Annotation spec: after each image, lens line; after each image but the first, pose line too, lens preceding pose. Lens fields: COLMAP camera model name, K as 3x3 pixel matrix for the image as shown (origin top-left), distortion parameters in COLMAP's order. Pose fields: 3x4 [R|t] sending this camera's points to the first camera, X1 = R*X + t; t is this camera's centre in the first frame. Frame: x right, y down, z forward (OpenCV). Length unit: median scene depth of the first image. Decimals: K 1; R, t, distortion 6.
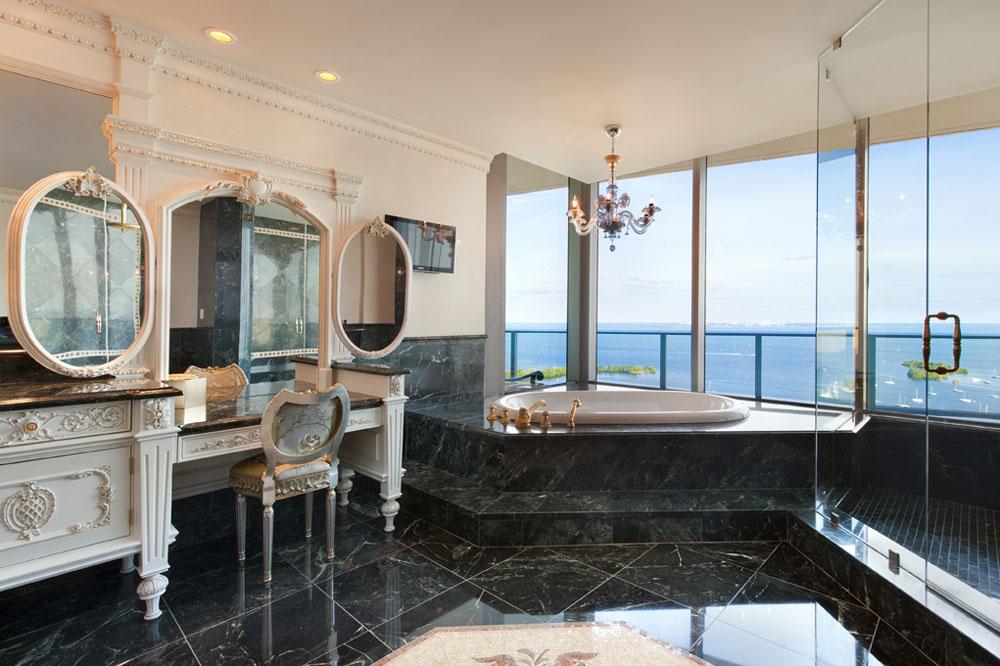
lens RADIAL K [[478.6, 0, 500.1], [0, 478.6, 321.6], [0, 0, 1]] dist [-0.001565, -0.000094]
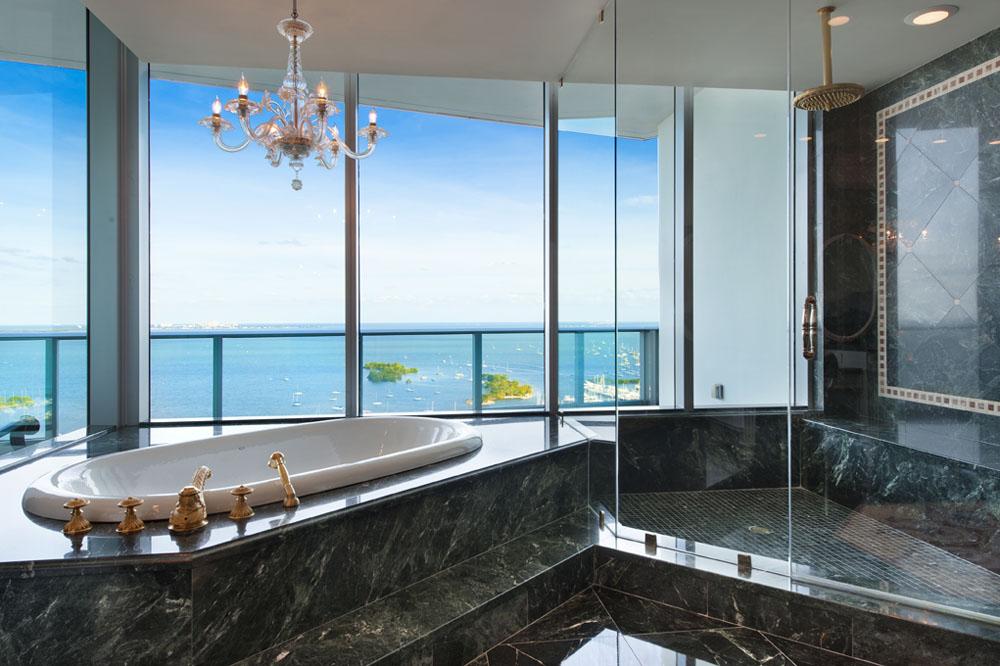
lens RADIAL K [[654.9, 0, 500.0], [0, 654.9, 333.0], [0, 0, 1]] dist [0.004523, -0.001533]
pose [[0.617737, -0.023825, 0.786024, -0.301371], [0.010428, 0.999701, 0.022107, 0.013815], [-0.786316, -0.005460, 0.617800, 0.394324]]
